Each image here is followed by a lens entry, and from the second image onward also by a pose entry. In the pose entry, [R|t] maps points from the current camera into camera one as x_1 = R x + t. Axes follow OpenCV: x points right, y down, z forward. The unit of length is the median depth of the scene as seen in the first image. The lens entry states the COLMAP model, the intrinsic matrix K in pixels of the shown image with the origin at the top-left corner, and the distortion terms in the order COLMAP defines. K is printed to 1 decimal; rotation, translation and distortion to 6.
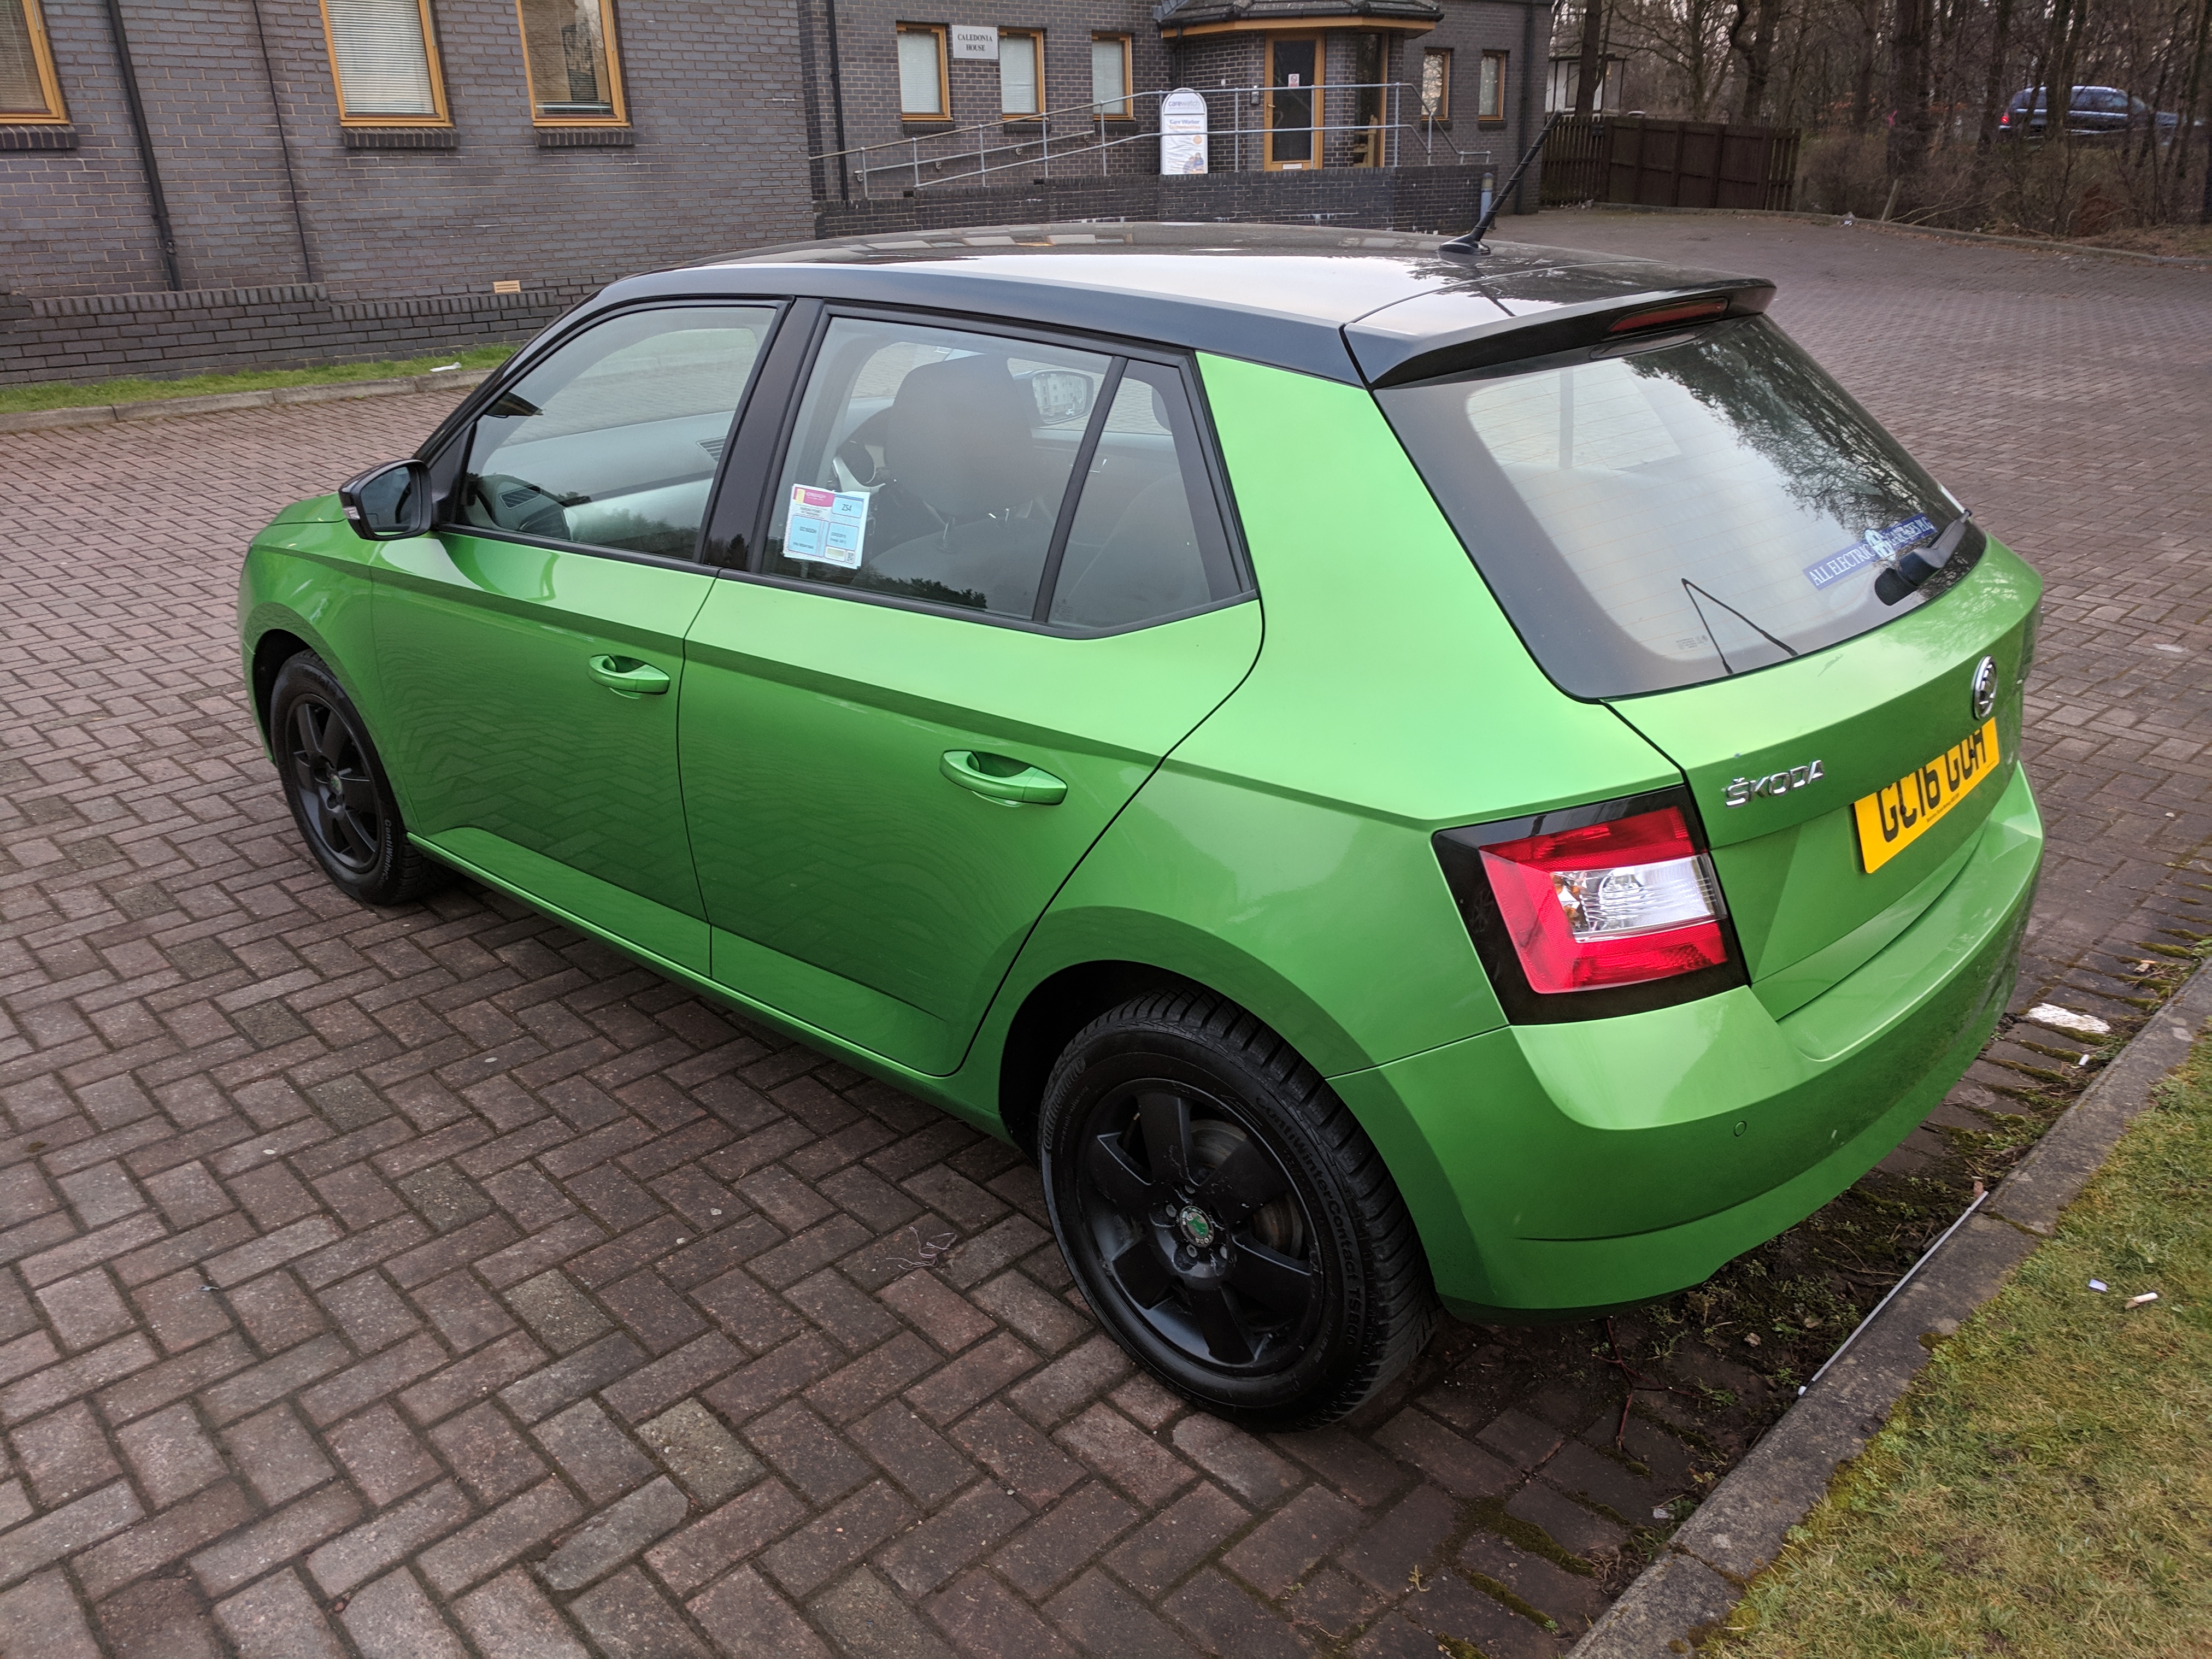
lens RADIAL K [[1644.1, 0, 1115.6], [0, 1644.1, 849.5], [0, 0, 1]] dist [0.013028, 0.007838]
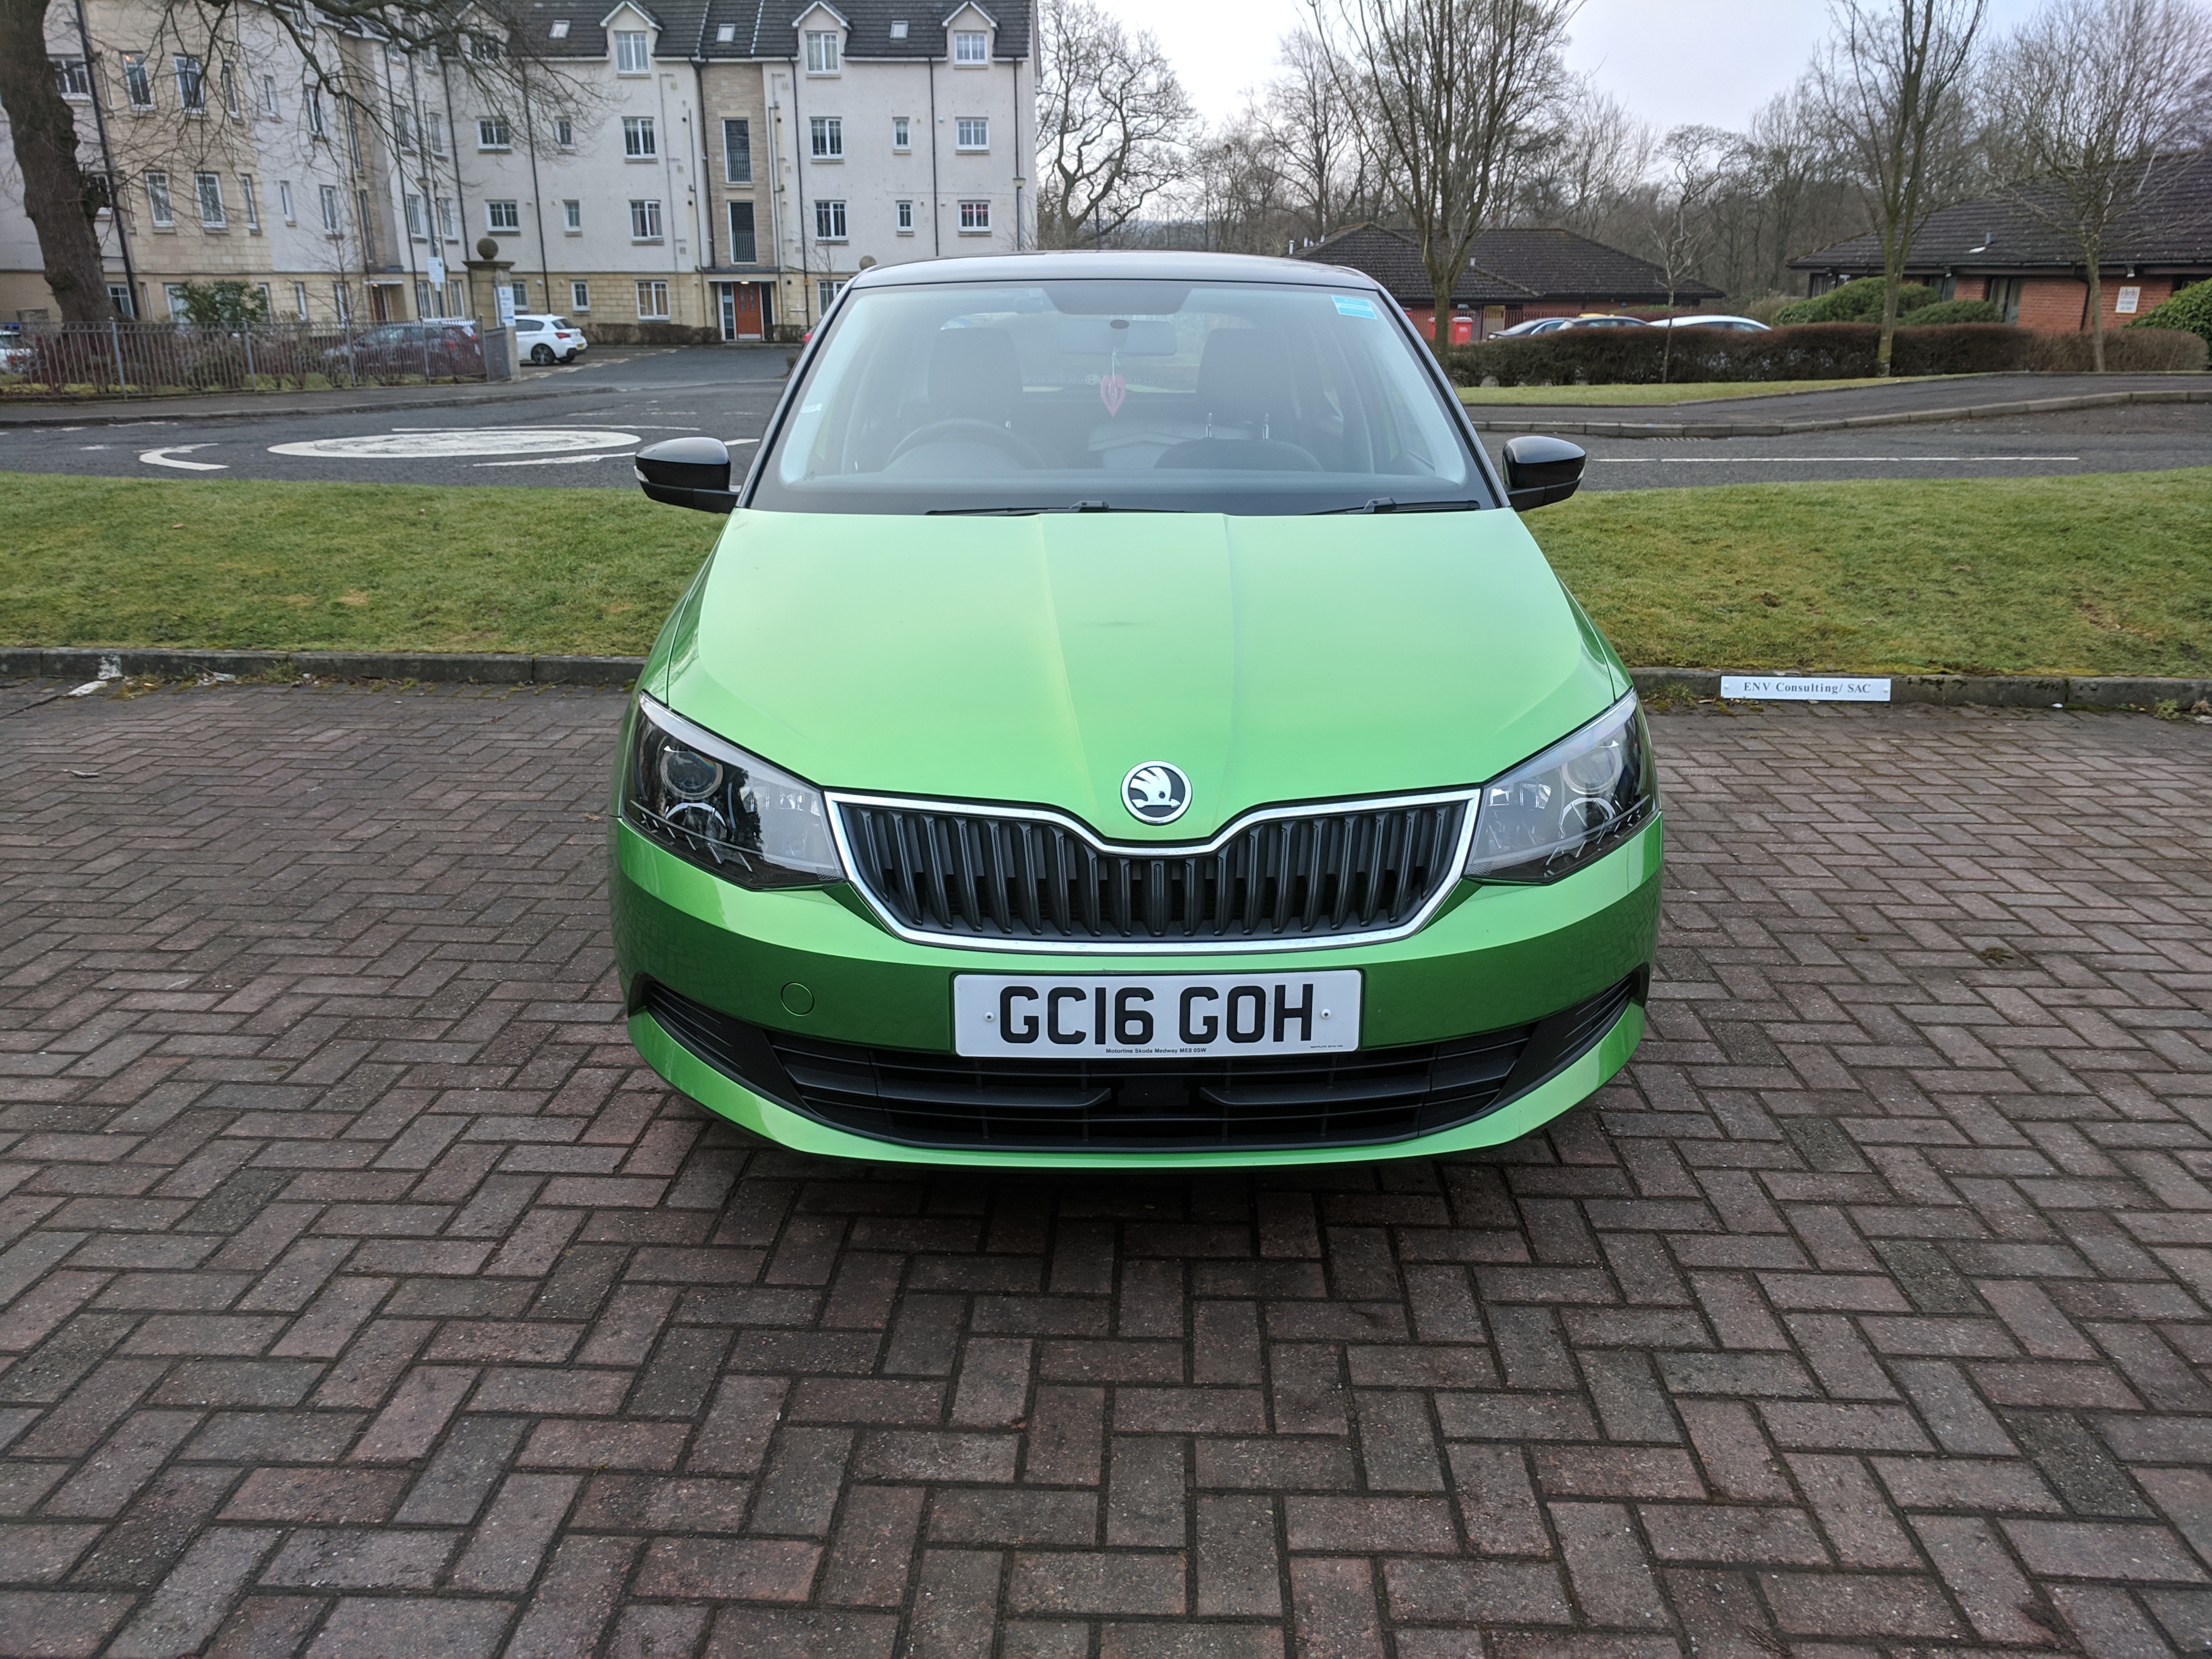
lens RADIAL K [[1662.1, 0, 1104.4], [0, 1662.1, 814.7], [0, 0, 1]] dist [0.009847, 0.002232]
pose [[-0.687511, -0.203113, 0.697190, -1.123376], [0.287583, 0.805435, 0.518238, -0.727918], [-0.666802, 0.556794, -0.495334, 1.967852]]
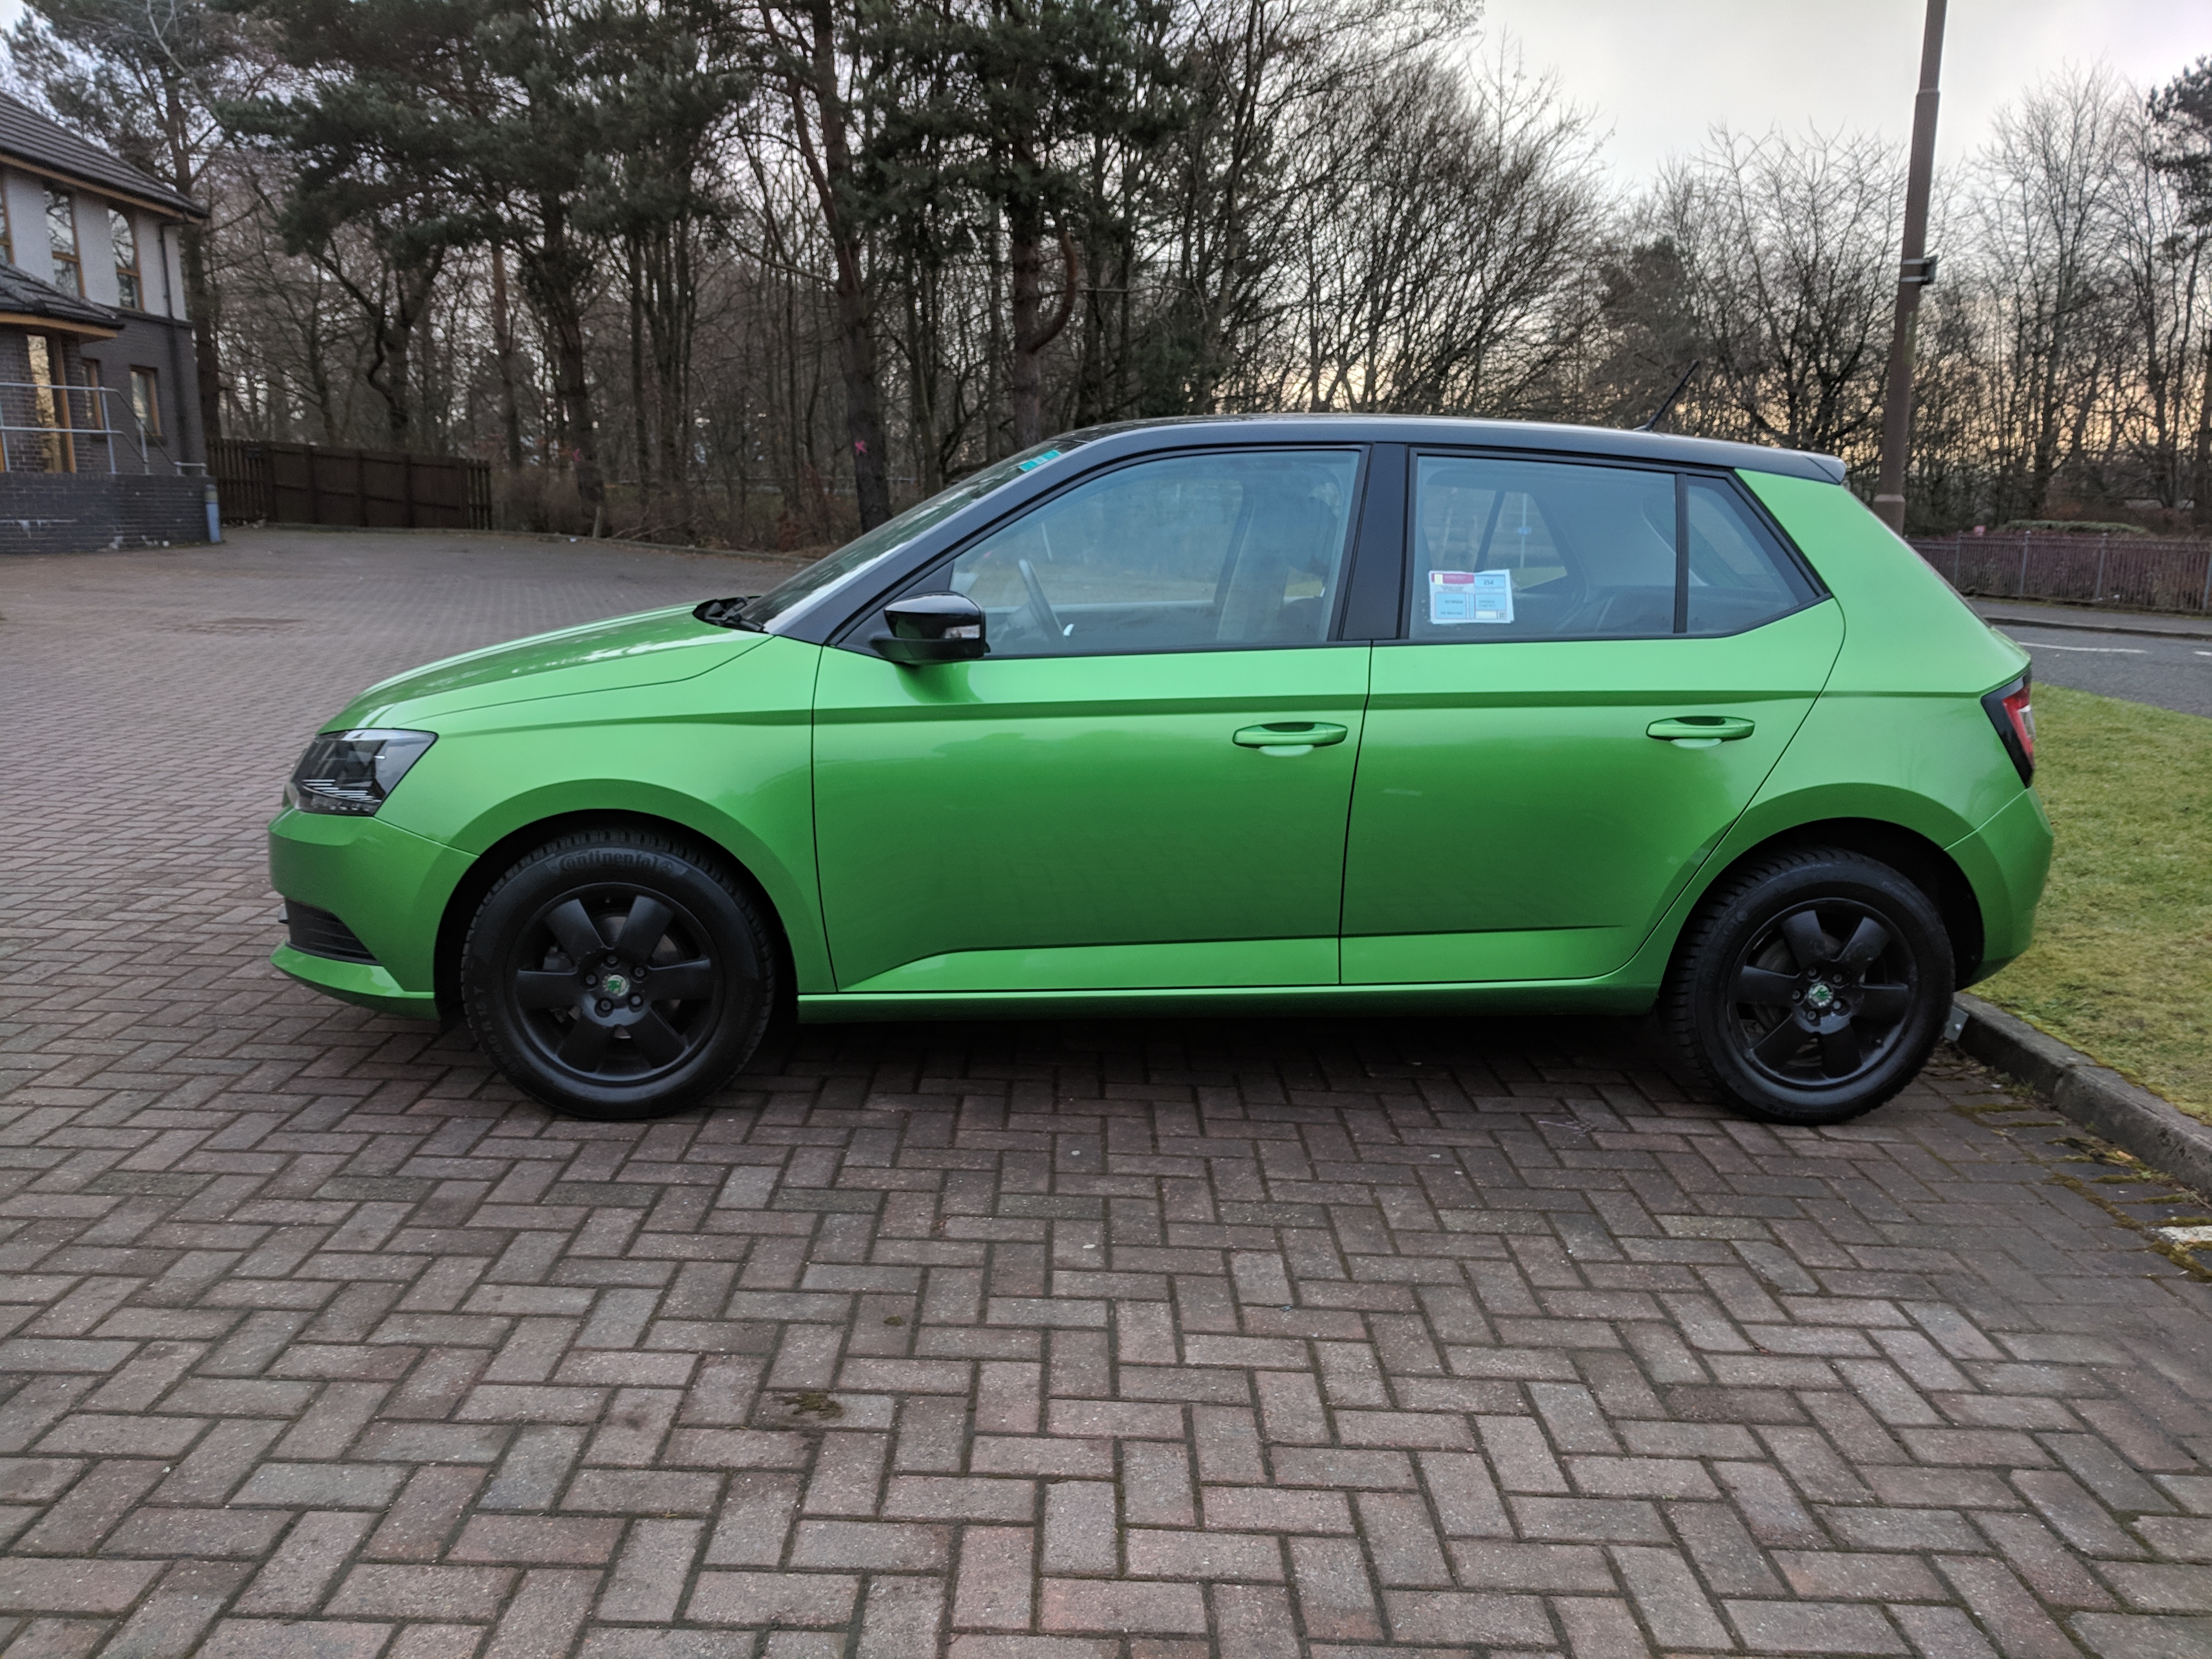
lens RADIAL K [[1658.2, 0, 1109.5], [0, 1658.2, 828.5], [0, 0, 1]] dist [-0.001313, 0.023420]
pose [[0.686211, -0.111654, 0.718782, -1.181397], [0.253467, 0.962921, -0.092404, 0.036621], [-0.681813, 0.245596, 0.689067, 0.243051]]
